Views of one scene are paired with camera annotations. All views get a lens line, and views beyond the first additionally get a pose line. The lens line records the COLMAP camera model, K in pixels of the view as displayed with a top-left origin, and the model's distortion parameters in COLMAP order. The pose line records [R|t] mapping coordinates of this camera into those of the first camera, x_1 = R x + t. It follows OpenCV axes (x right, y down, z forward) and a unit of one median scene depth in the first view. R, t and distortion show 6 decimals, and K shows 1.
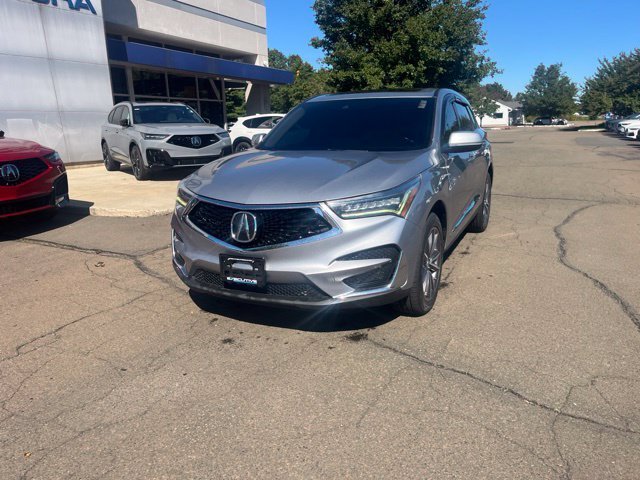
lens RADIAL K [[483.1, 0, 318.0], [0, 483.1, 240.3], [0, 0, 1]] dist [0.072365, -0.093221]
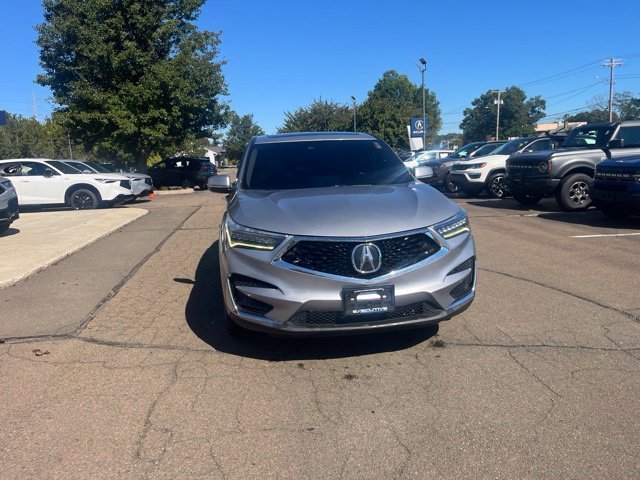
lens RADIAL K [[483.1, 0, 318.5], [0, 483.1, 237.3], [0, 0, 1]] dist [0.072365, -0.093221]
pose [[0.827239, -0.104849, 0.551981, -0.124964], [0.155667, 0.986744, -0.045861, -0.006311], [-0.539856, 0.123863, 0.832595, 0.028717]]
